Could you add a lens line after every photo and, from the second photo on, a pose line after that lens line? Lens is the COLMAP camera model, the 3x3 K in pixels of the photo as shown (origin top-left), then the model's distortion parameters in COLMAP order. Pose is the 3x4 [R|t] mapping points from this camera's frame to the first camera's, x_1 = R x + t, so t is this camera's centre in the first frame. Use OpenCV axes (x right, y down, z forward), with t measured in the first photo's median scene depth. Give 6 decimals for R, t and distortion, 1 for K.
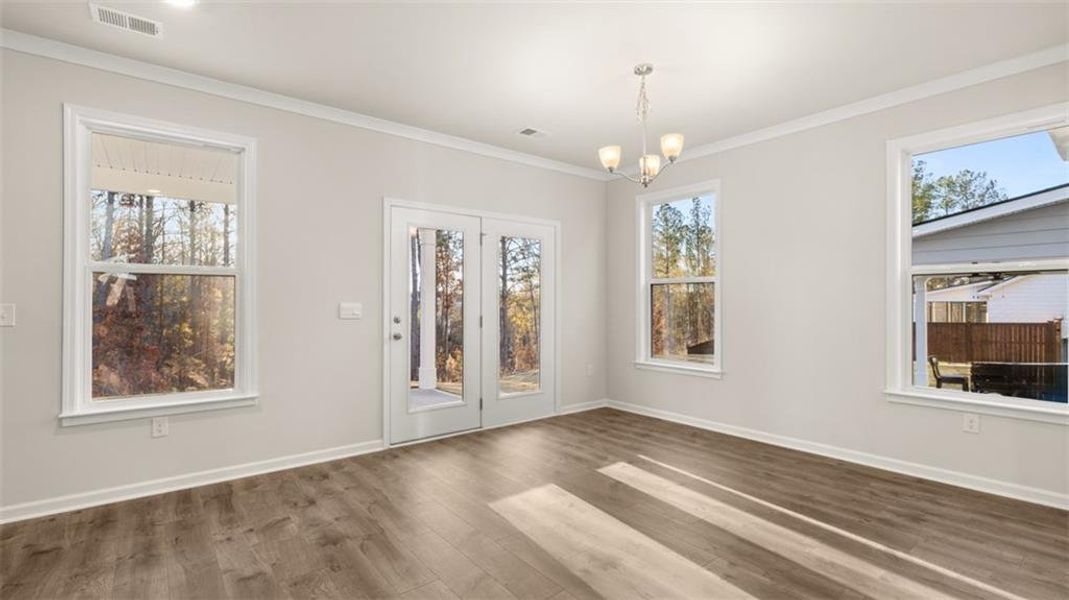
lens RADIAL K [[477.9, 0, 529.2], [0, 477.9, 299.7], [0, 0, 1]] dist [-0.001316, -0.000607]
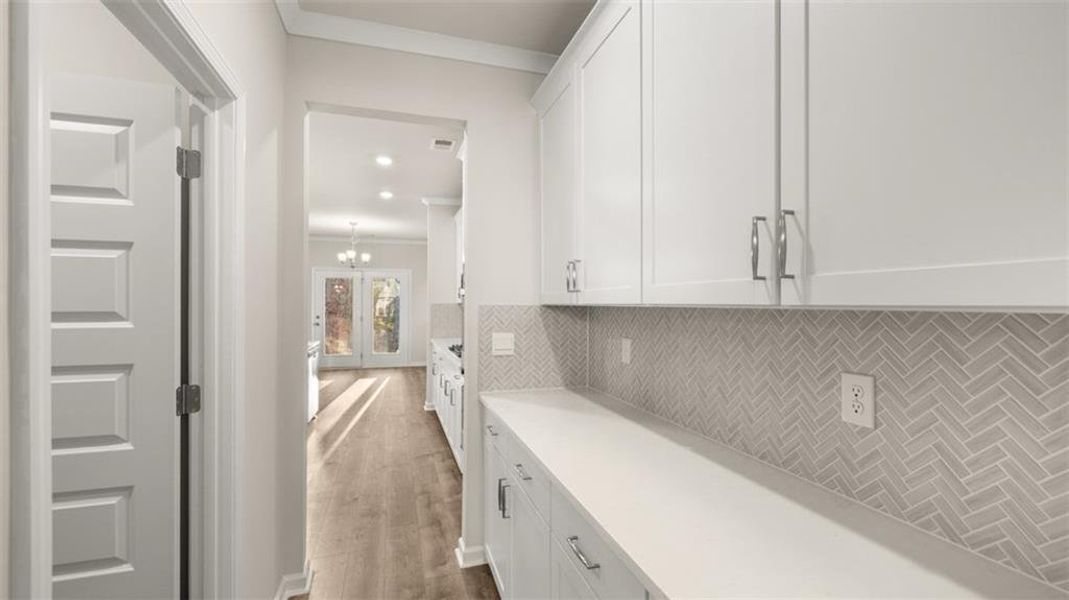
lens RADIAL K [[449.5, 0, 524.7], [0, 449.5, 299.0], [0, 0, 1]] dist [0.001044, 0.000039]
pose [[0.928386, 0.003395, -0.371601, 1.618885], [-0.004785, 0.999985, -0.002818, -0.049904], [0.371586, 0.004394, 0.928388, -0.756816]]
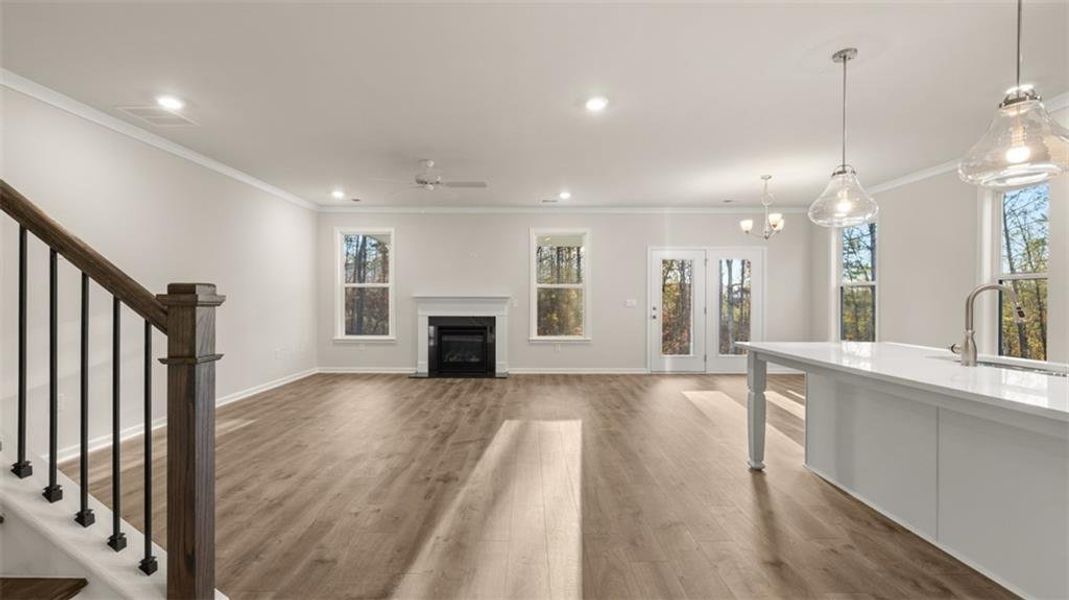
lens RADIAL K [[449.5, 0, 538.9], [0, 449.5, 301.9], [0, 0, 1]] dist [0.001044, 0.000039]
pose [[0.794314, 0.006393, -0.607473, 0.483439], [0.000669, 0.999935, 0.011397, -0.005206], [0.607507, -0.009459, 0.794258, -0.772268]]
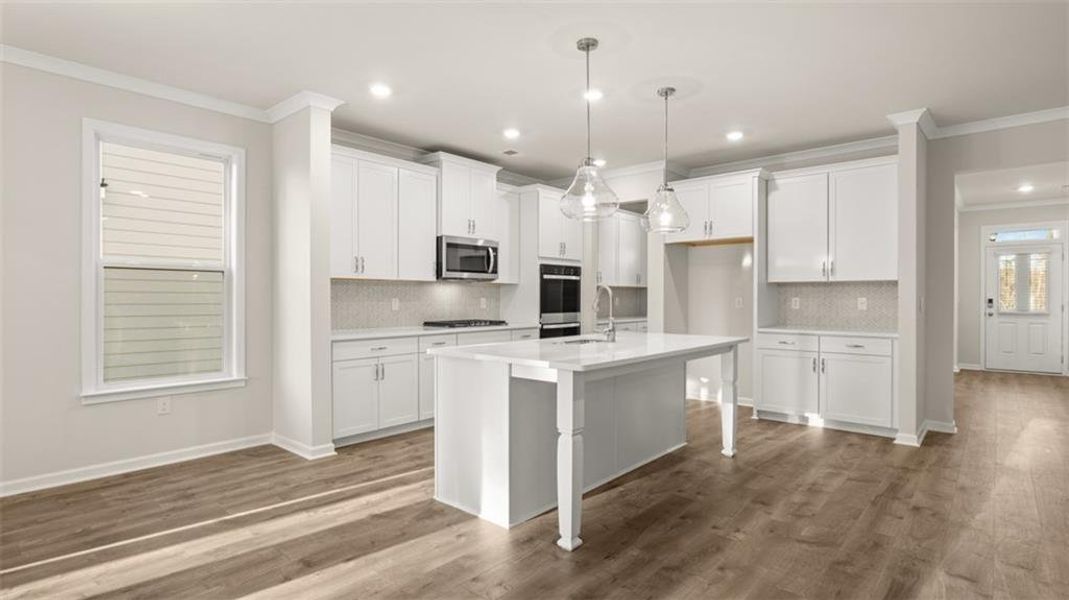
lens RADIAL K [[535.8, 0, 525.8], [0, 535.8, 303.3], [0, 0, 1]] dist [-0.001595, -0.000290]
pose [[-0.172793, -0.011268, 0.984894, -0.357042], [-0.007572, 0.999920, 0.010112, 0.001819], [-0.984929, -0.005710, -0.172864, 0.315782]]
